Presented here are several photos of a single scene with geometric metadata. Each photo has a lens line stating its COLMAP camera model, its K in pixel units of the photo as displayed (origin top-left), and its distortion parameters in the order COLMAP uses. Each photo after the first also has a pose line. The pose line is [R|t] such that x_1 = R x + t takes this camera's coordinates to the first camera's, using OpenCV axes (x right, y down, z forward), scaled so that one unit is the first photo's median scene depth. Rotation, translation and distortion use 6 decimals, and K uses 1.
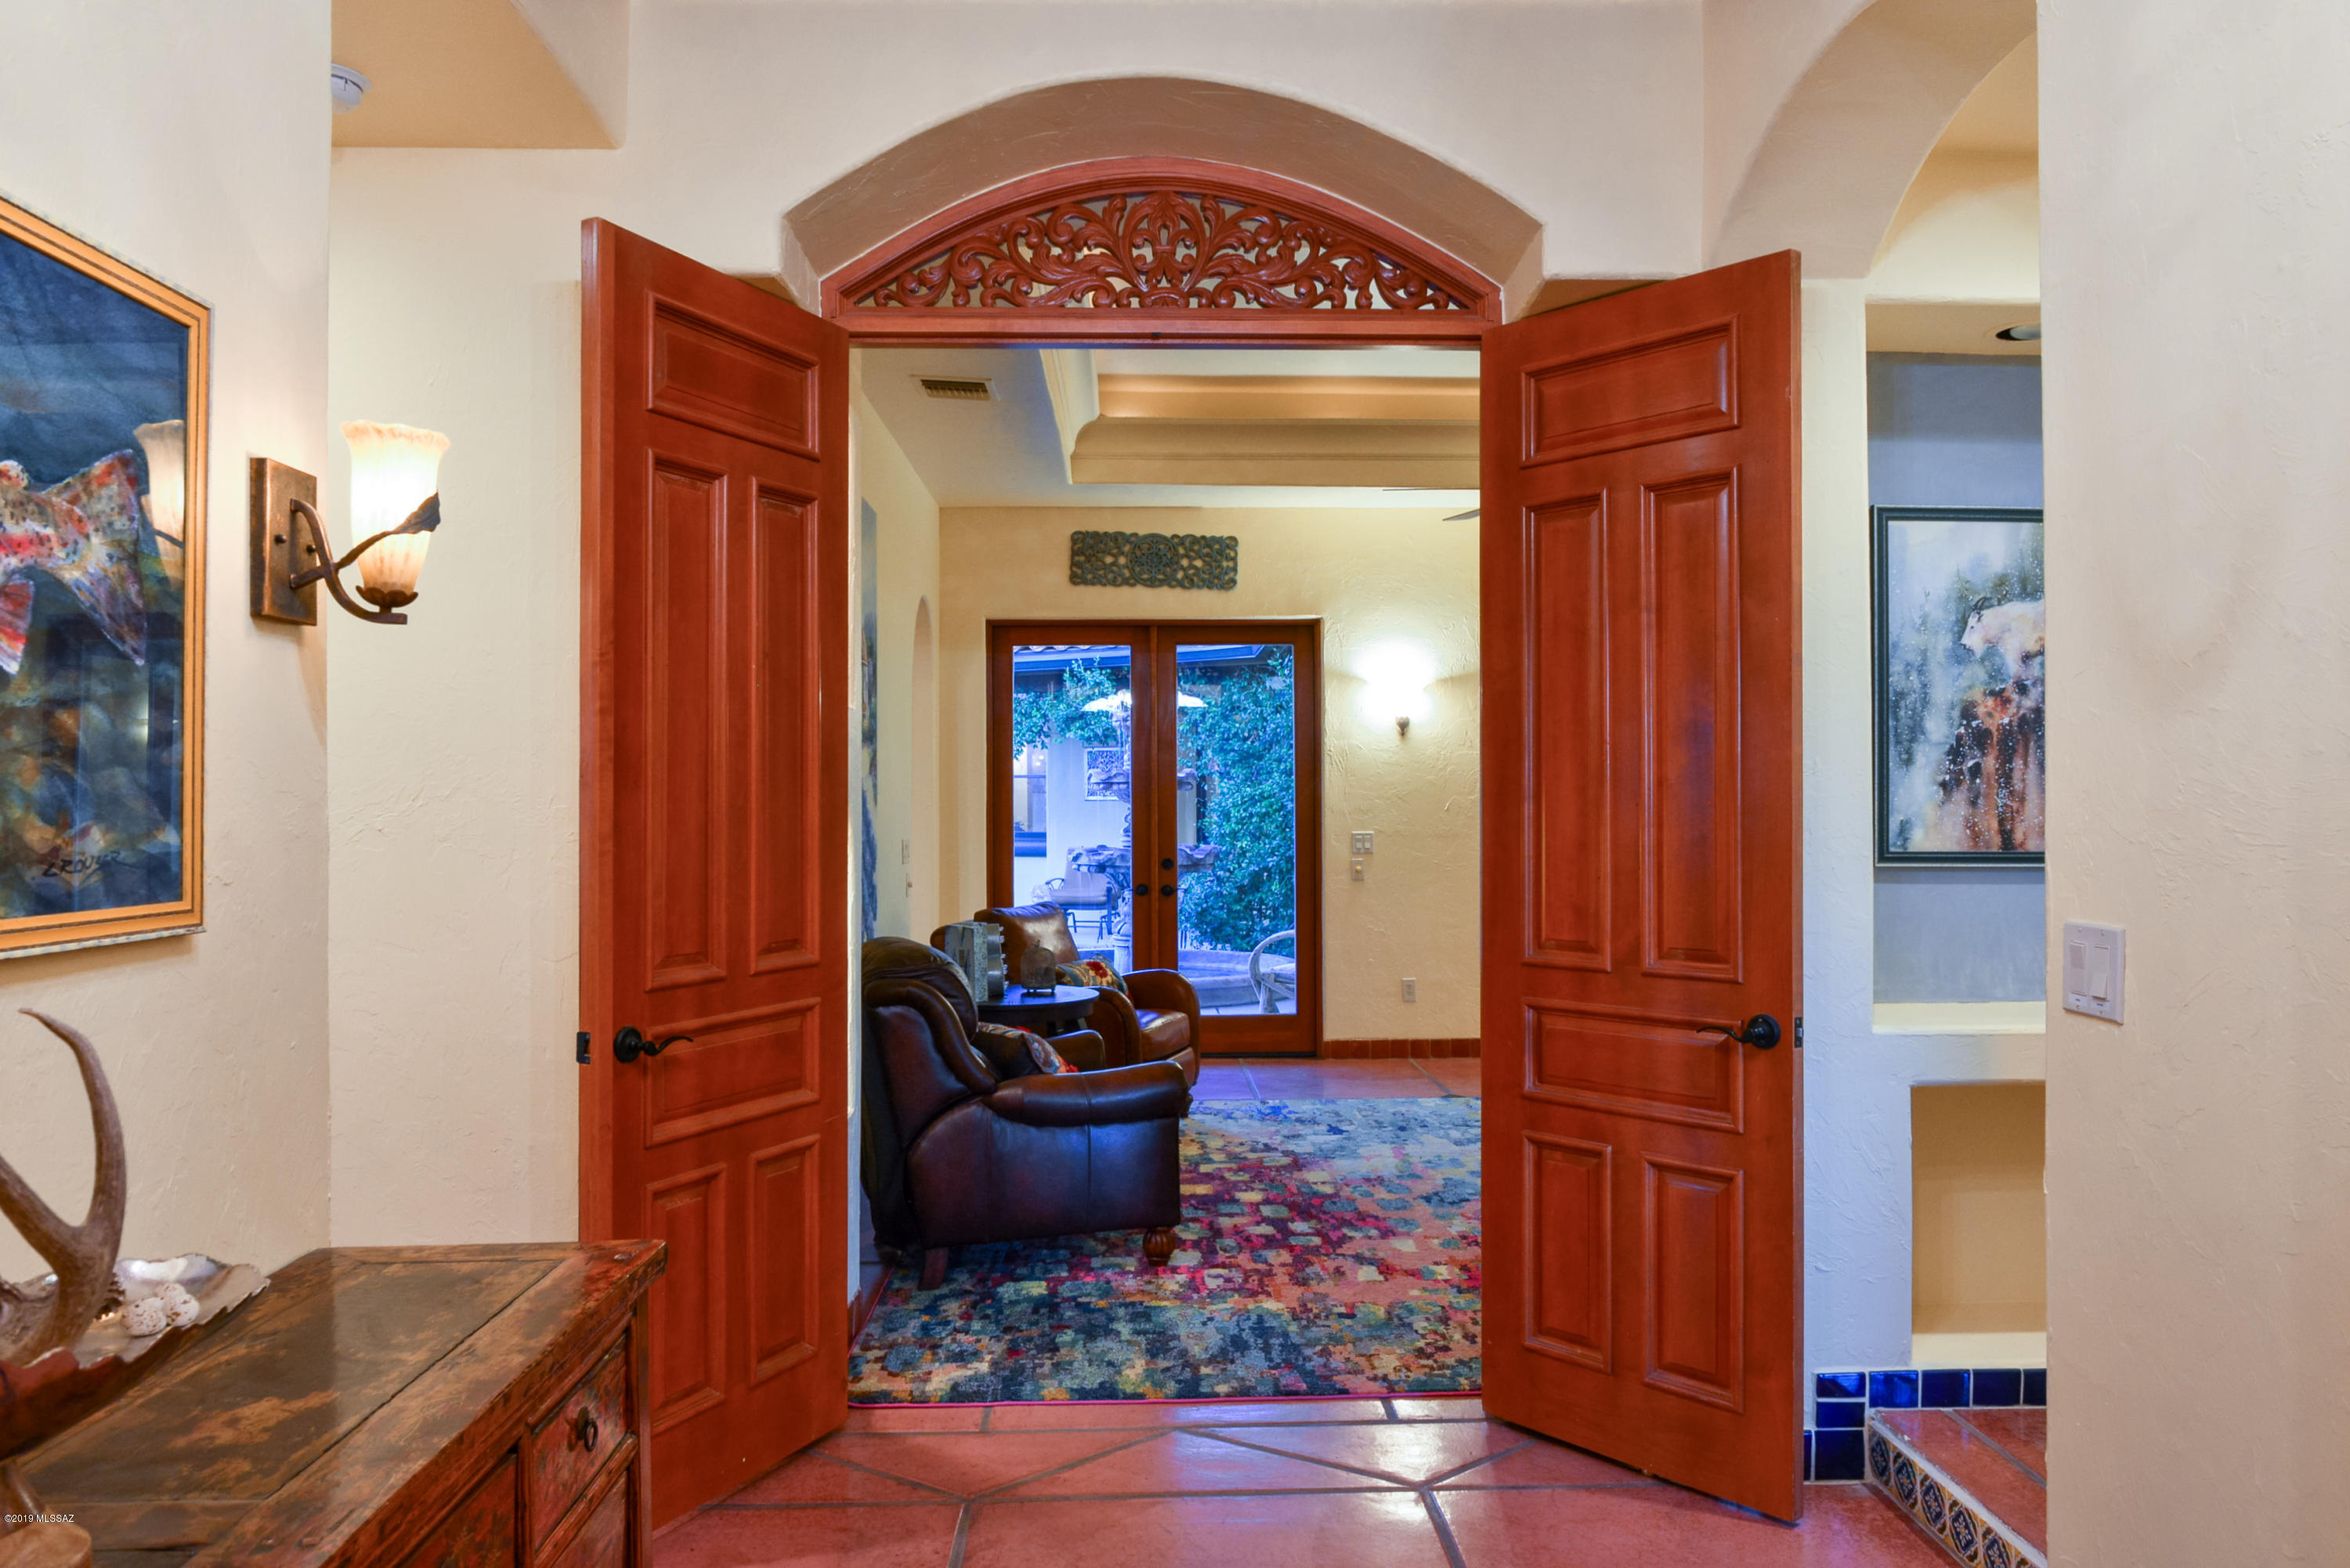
lens RADIAL K [[1603.5, 0, 1195.1], [0, 1603.5, 779.2], [0, 0, 1]] dist [-0.004431, -0.007024]
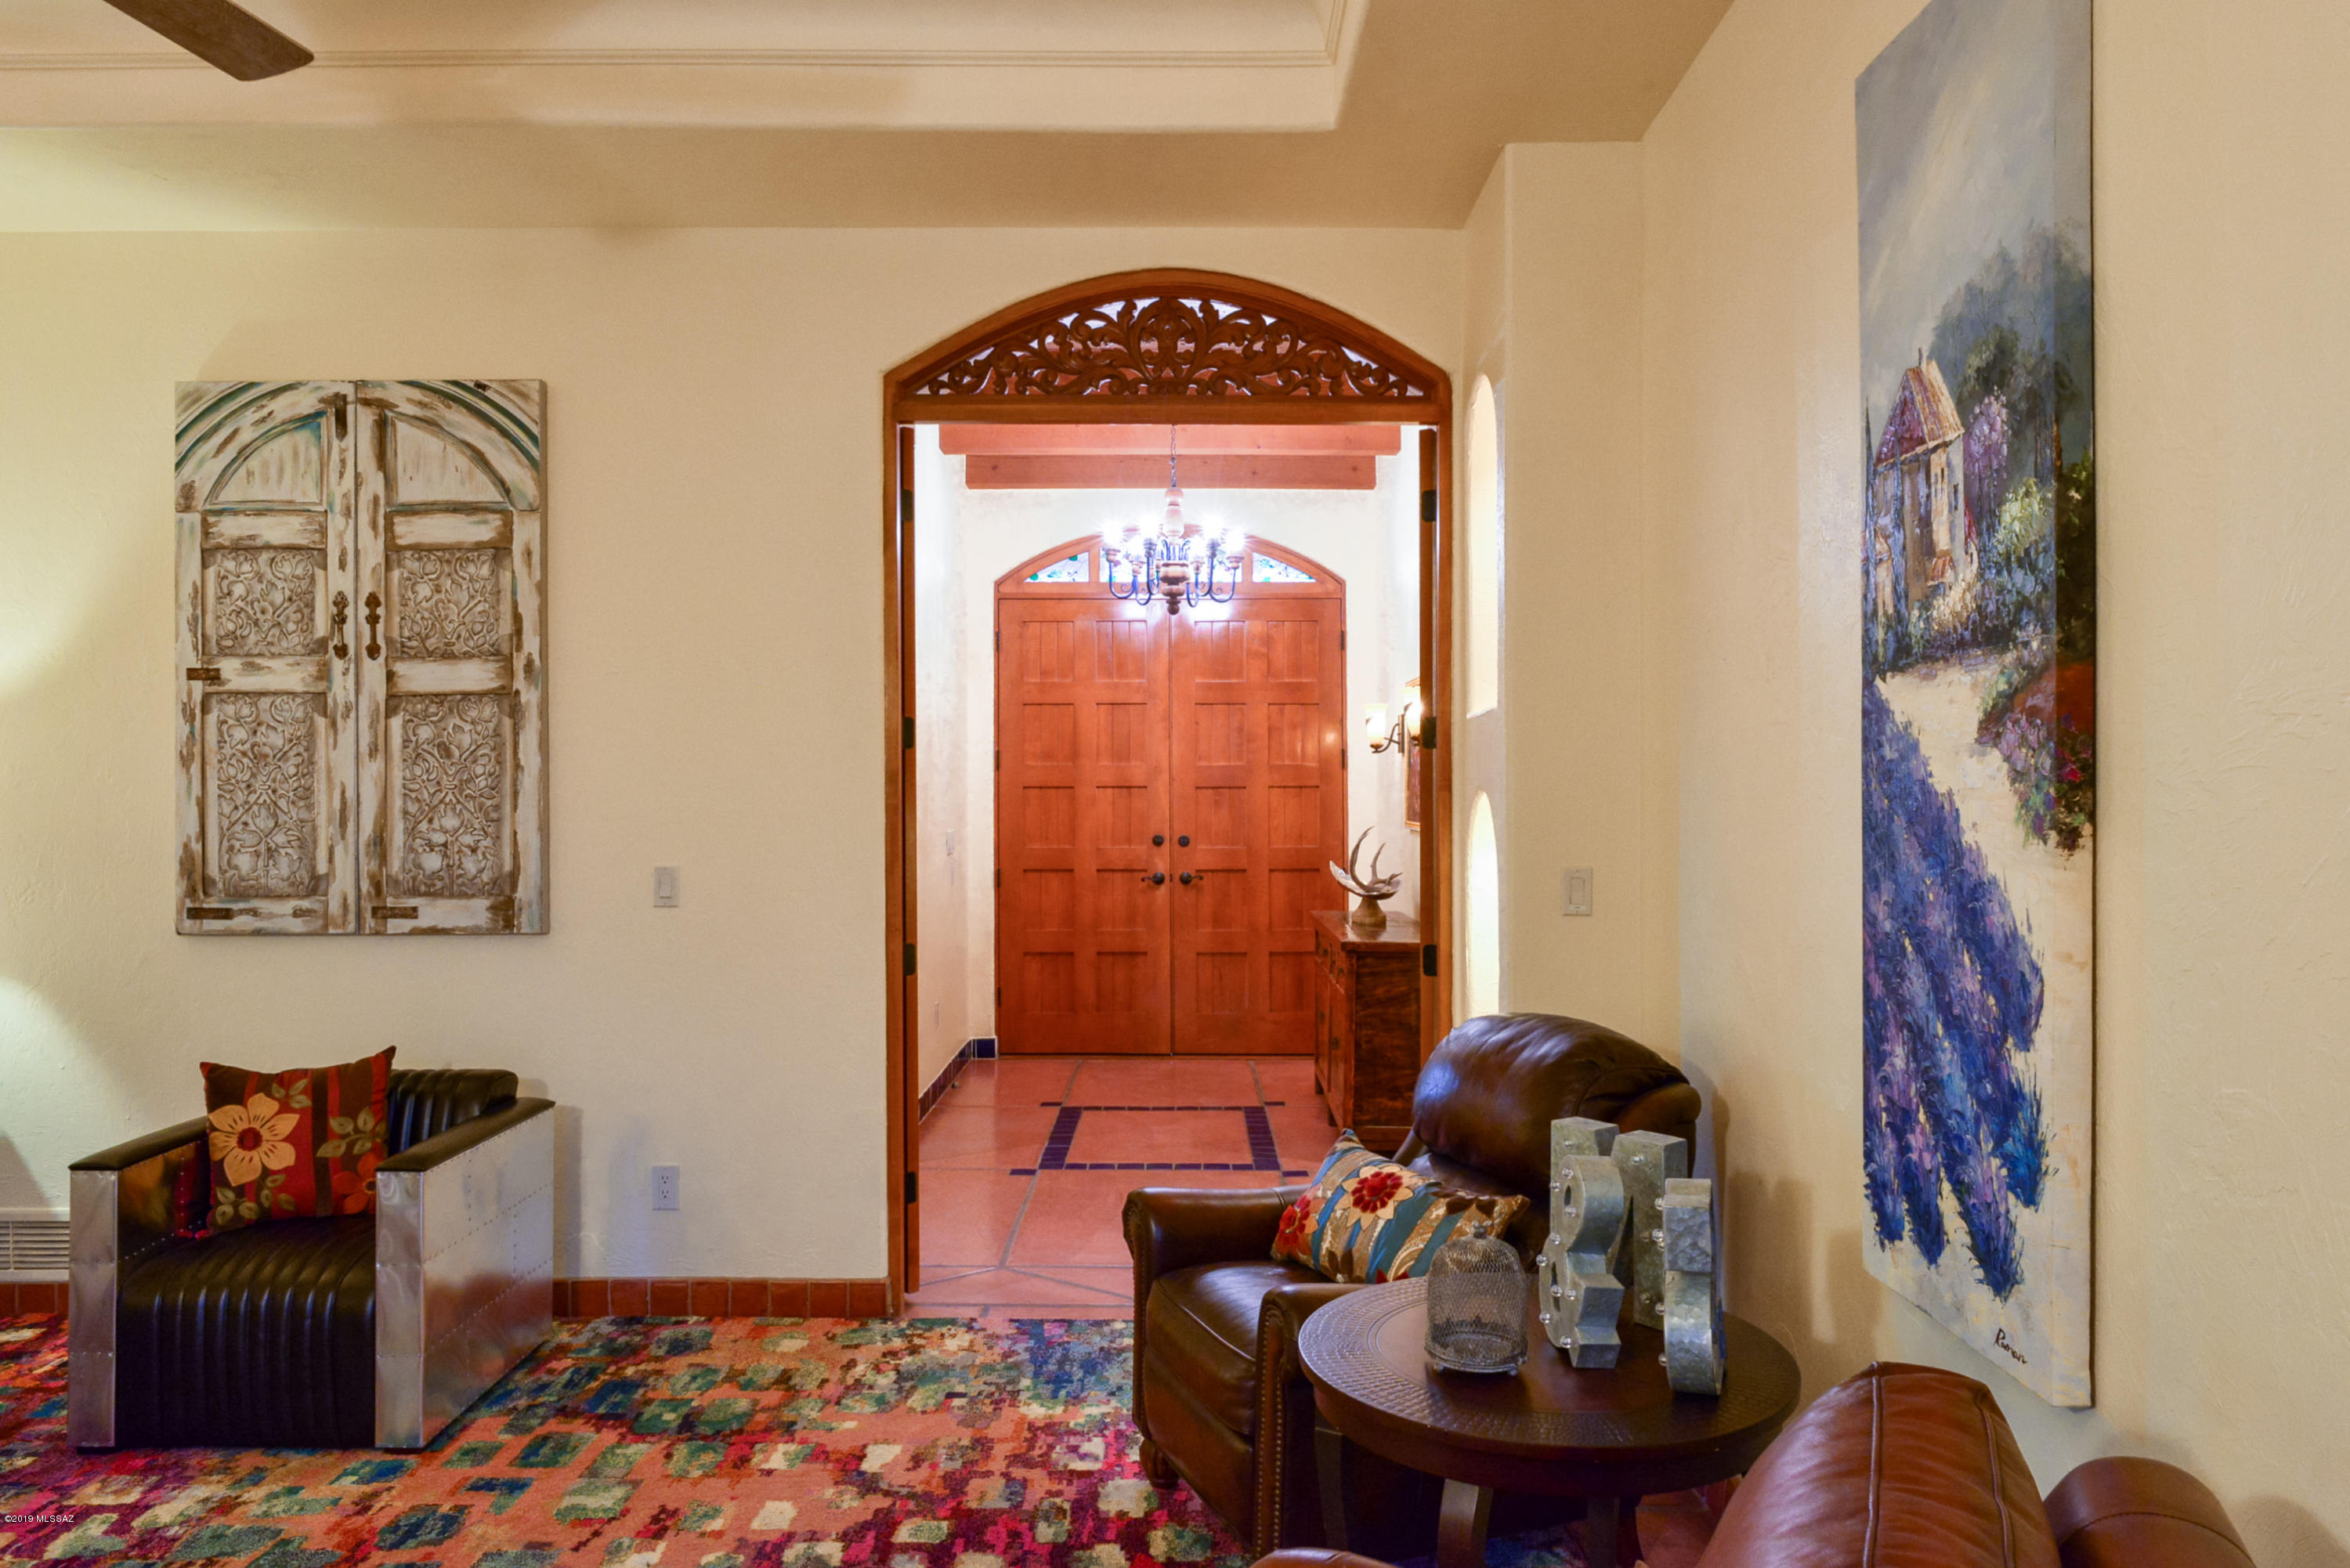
lens RADIAL K [[1603.5, 0, 1195.1], [0, 1603.5, 779.2], [0, 0, 1]] dist [-0.004431, -0.007024]
pose [[-0.999391, 0.004456, 0.034604, -0.064074], [0.004151, 0.999952, -0.008885, 0.004769], [-0.034642, -0.008736, -0.999362, 1.759164]]
